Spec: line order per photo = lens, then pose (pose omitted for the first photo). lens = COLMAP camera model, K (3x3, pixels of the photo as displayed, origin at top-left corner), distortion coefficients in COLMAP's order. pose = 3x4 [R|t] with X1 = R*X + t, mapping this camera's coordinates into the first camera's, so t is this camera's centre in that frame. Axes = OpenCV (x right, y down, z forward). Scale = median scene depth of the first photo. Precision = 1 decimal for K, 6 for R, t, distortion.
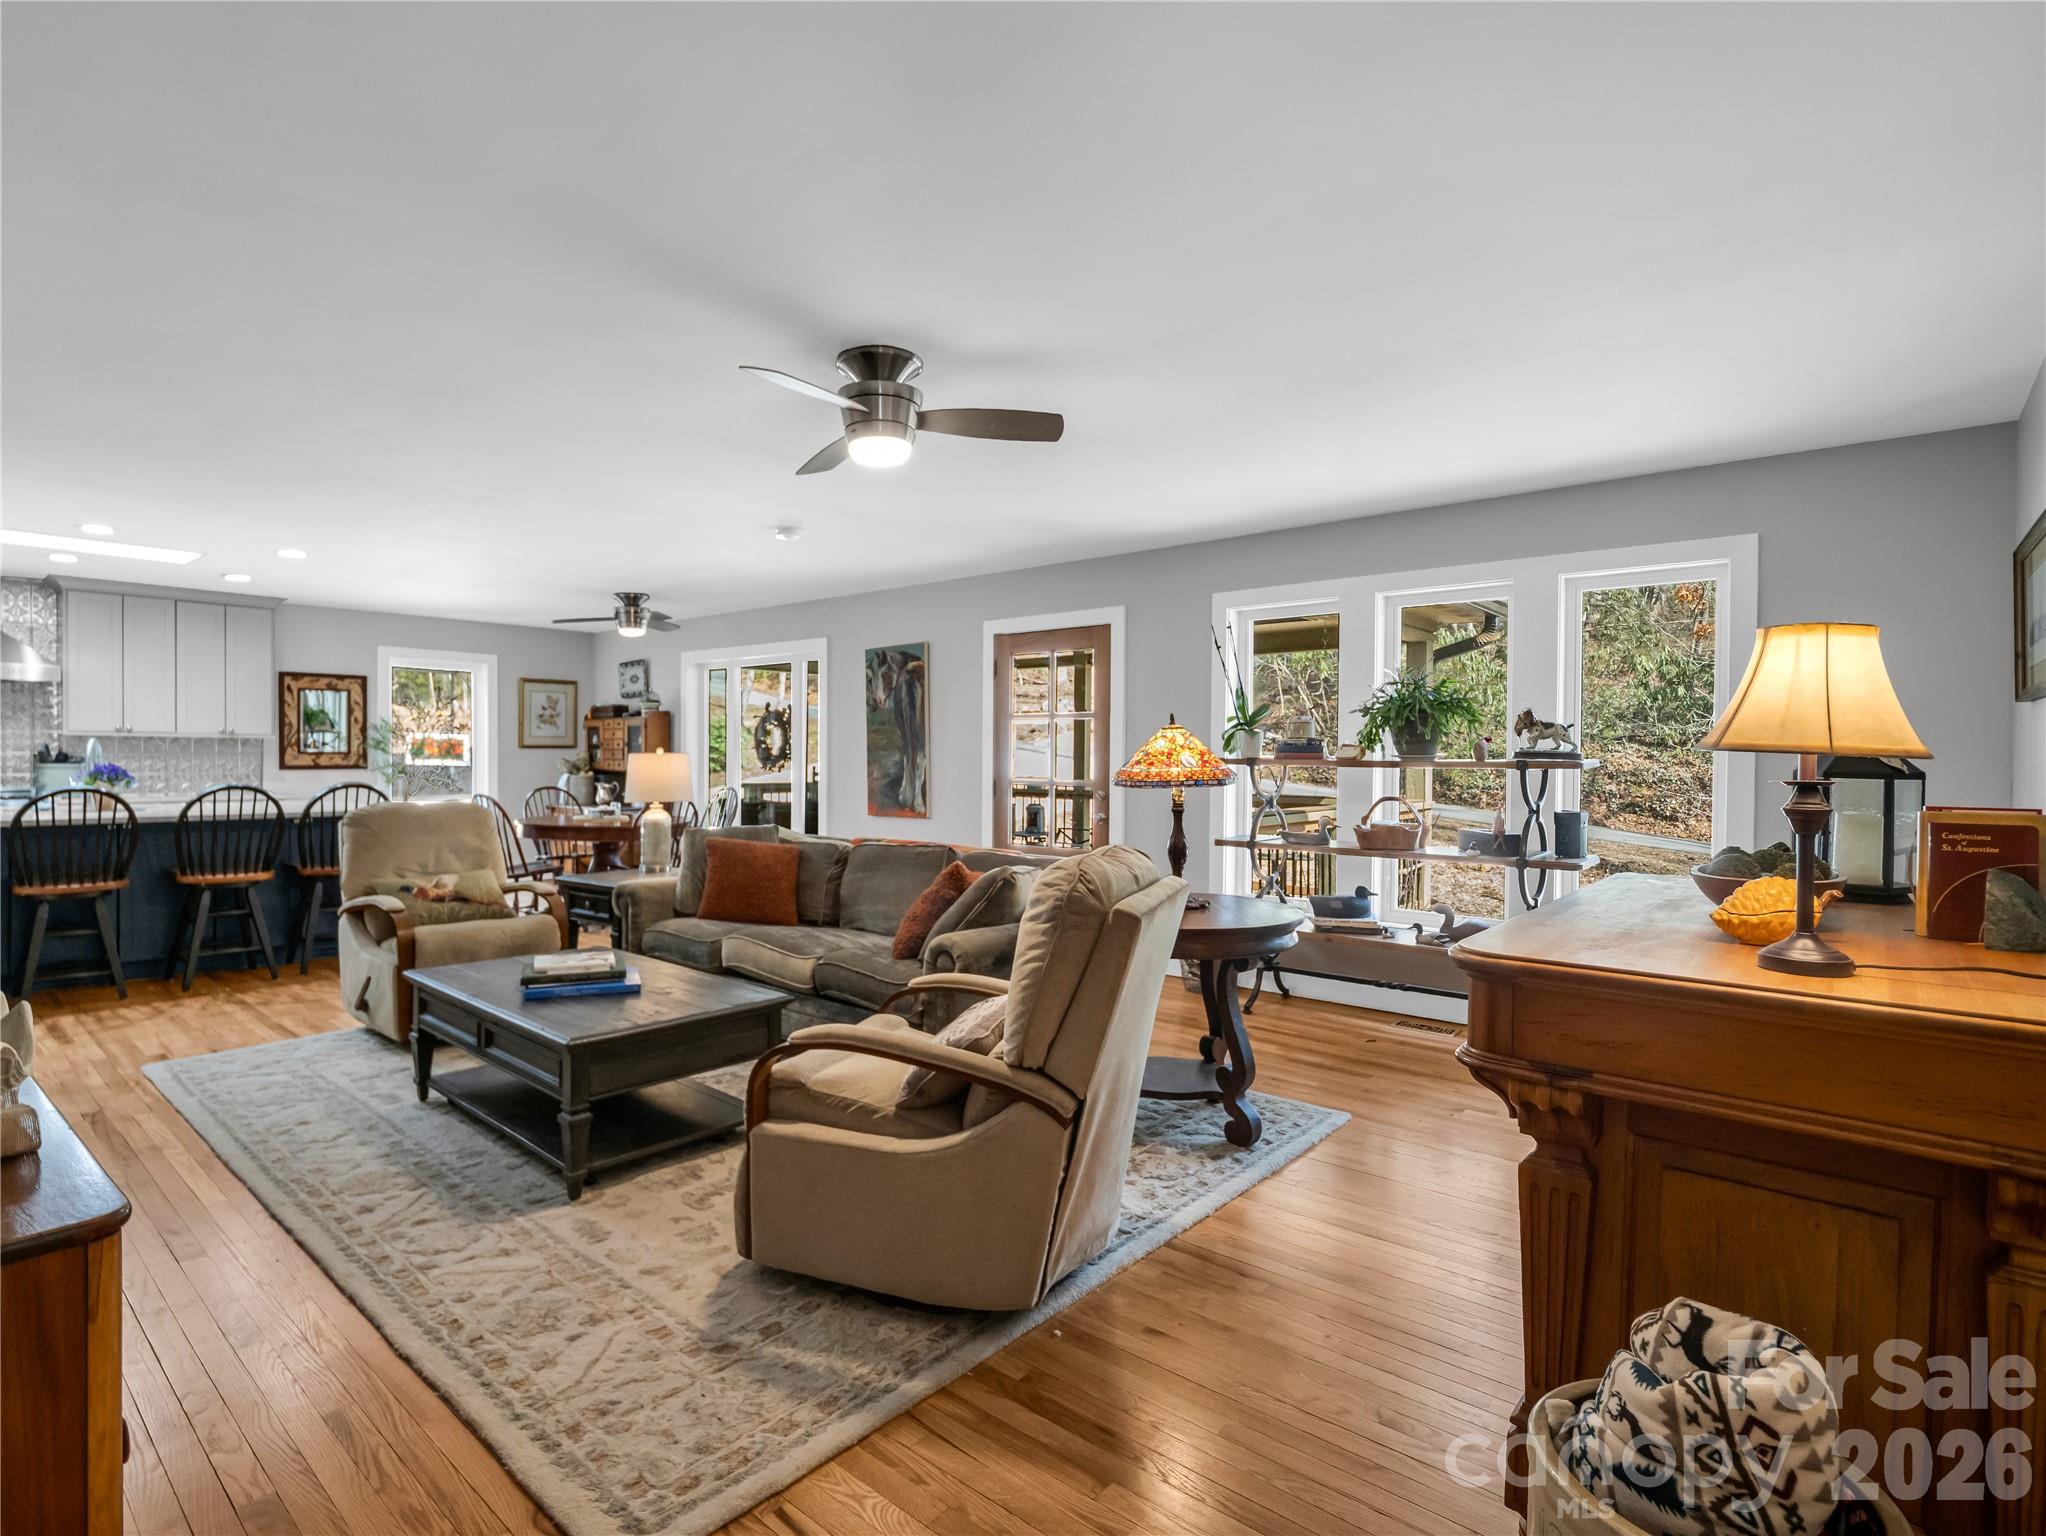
lens RADIAL K [[1024.9, 0, 965.5], [0, 1024.9, 761.7], [0, 0, 1]] dist [0.000048, -0.000116]
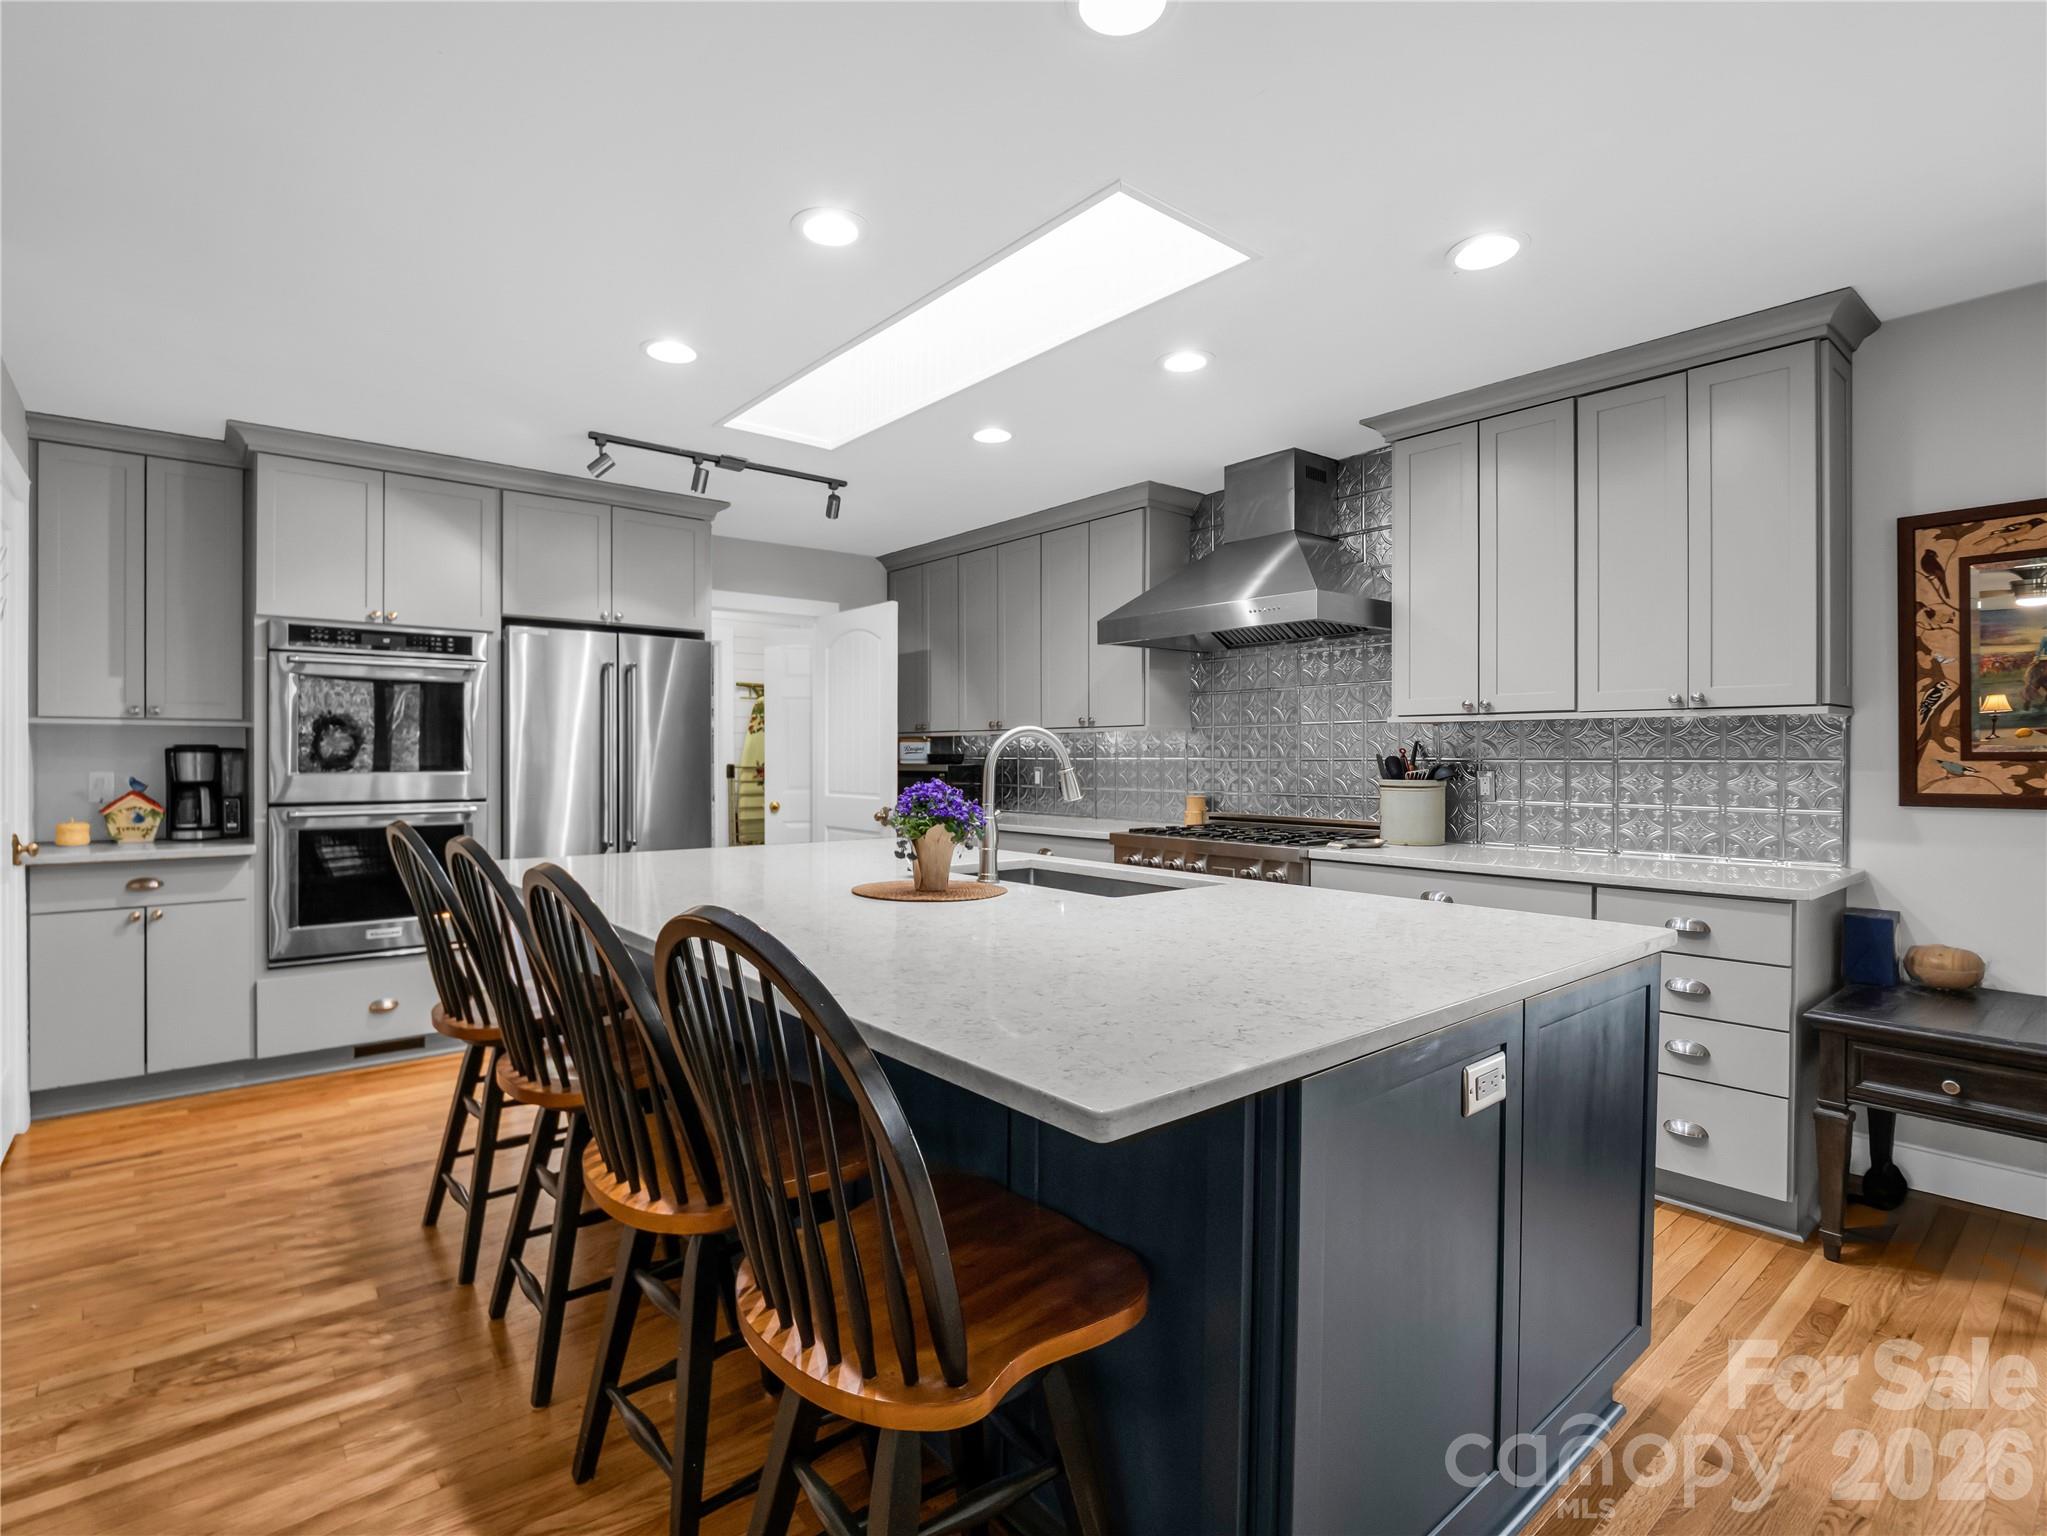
lens RADIAL K [[1011.6, 0, 997.1], [0, 1011.6, 764.5], [0, 0, 1]] dist [-0.002609, -0.009605]
pose [[-0.142396, 0.001224, -0.989809, -0.292563], [-0.008863, 0.999958, 0.002512, -0.004255], [0.989770, 0.009130, -0.142380, 0.743631]]
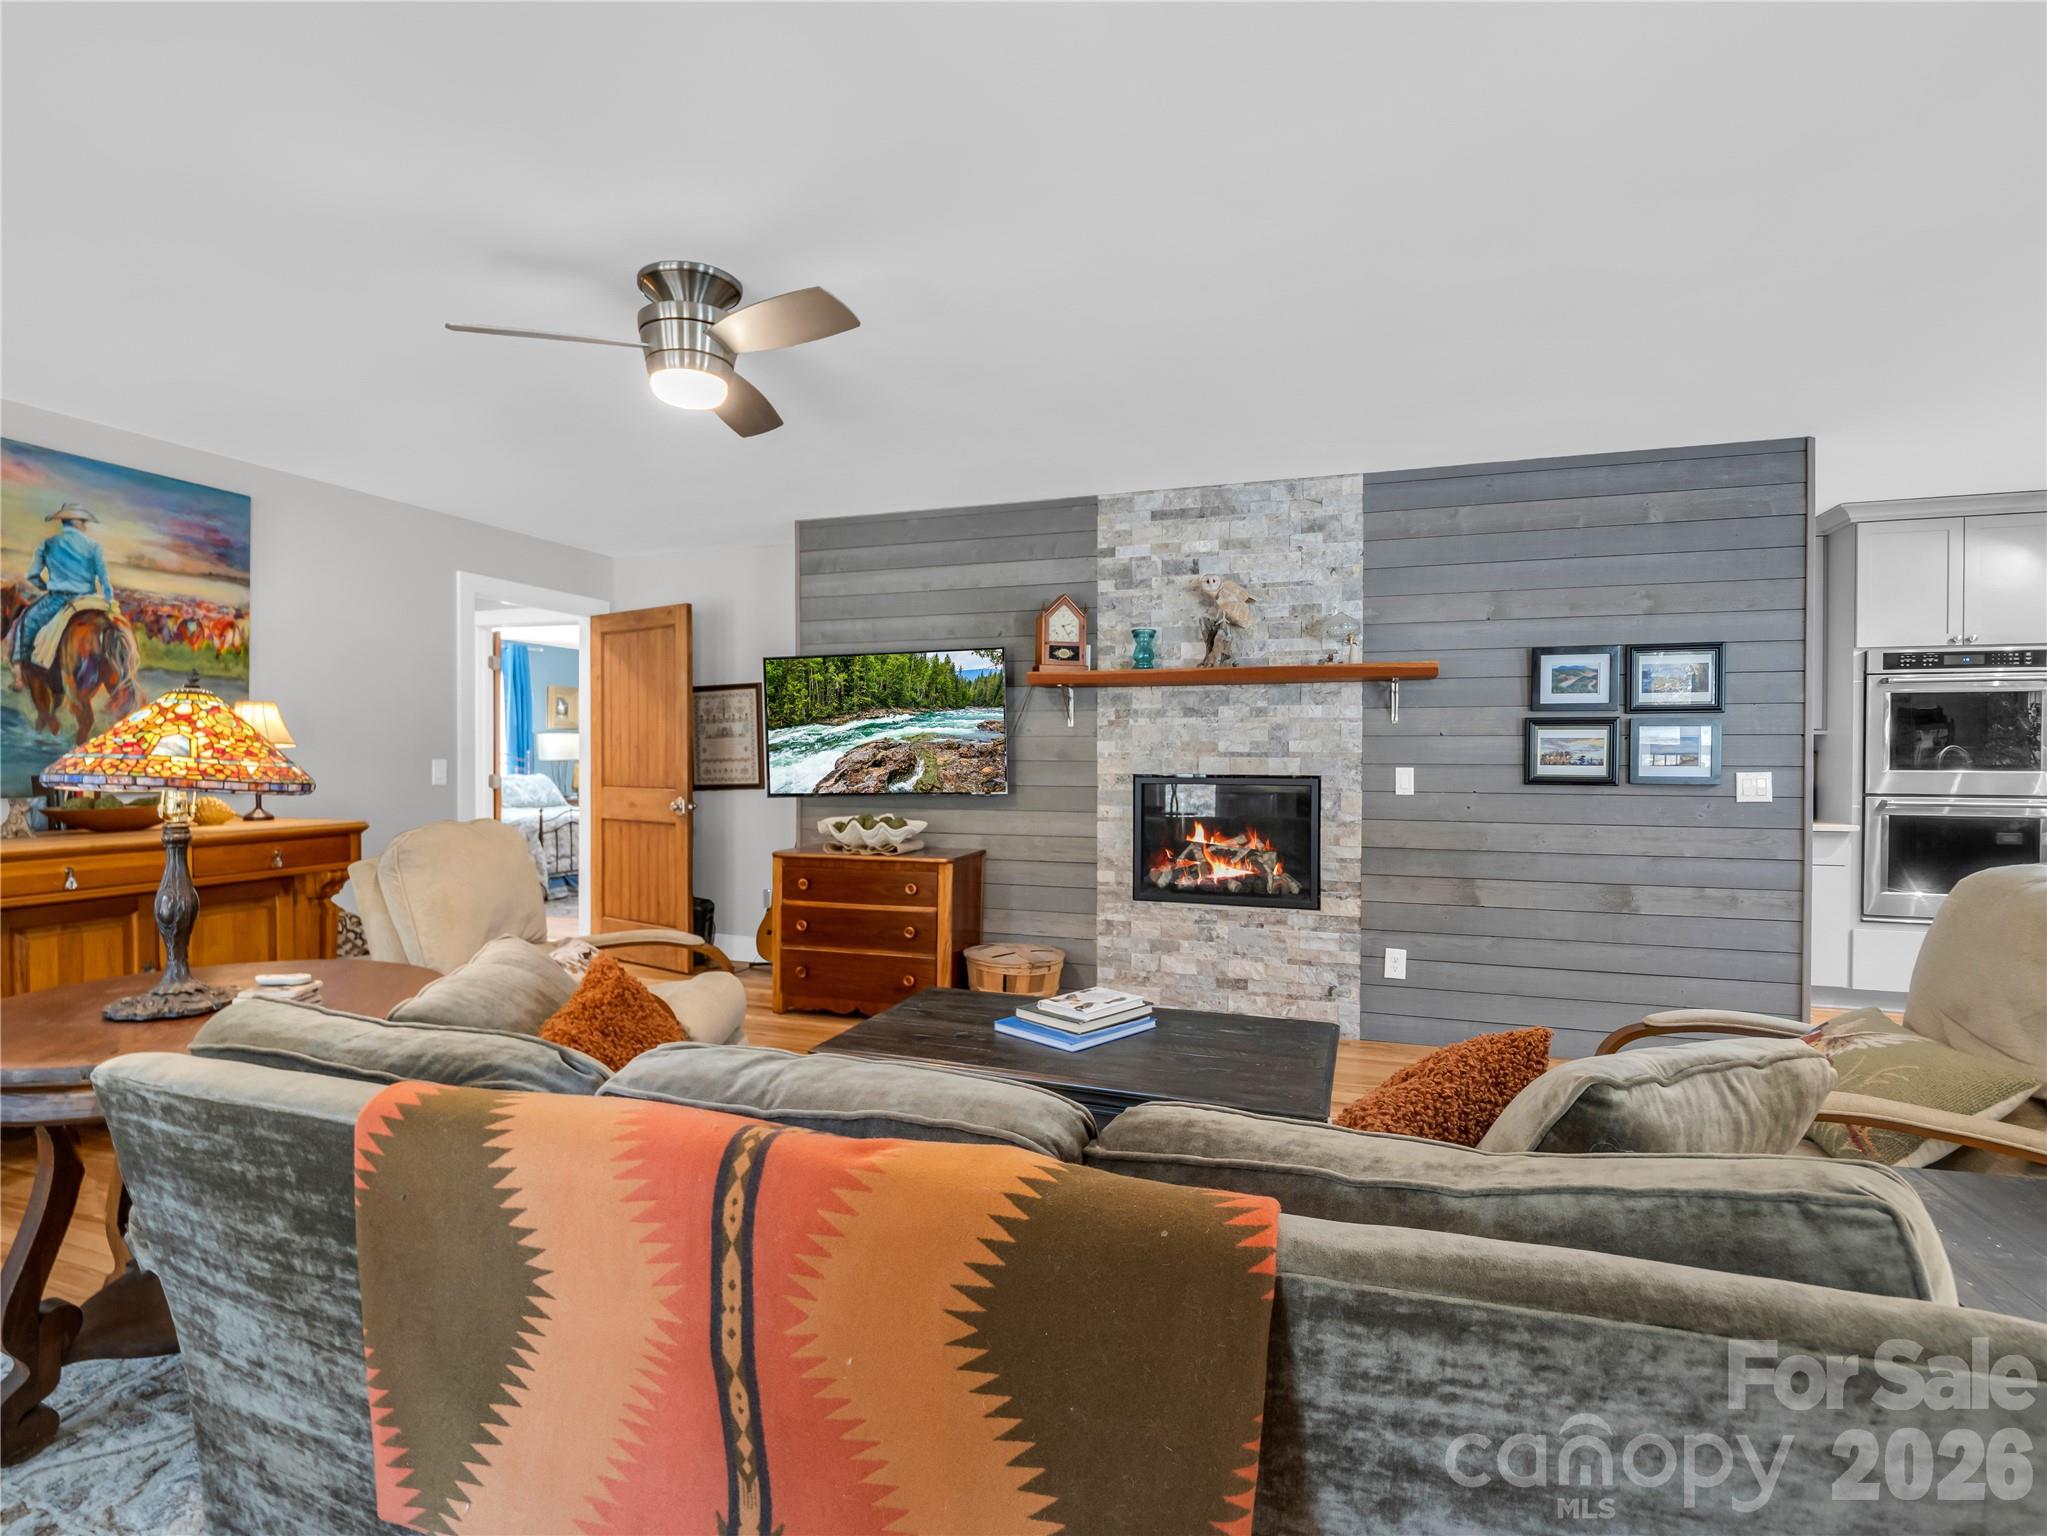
lens RADIAL K [[1010.7, 0, 1032.1], [0, 1010.7, 765.9], [0, 0, 1]] dist [-0.002164, -0.012457]
pose [[-0.911718, -0.003008, -0.410806, -0.007212], [-0.010228, 0.999829, 0.015378, -0.002365], [0.410690, 0.018222, -0.911593, 0.682000]]
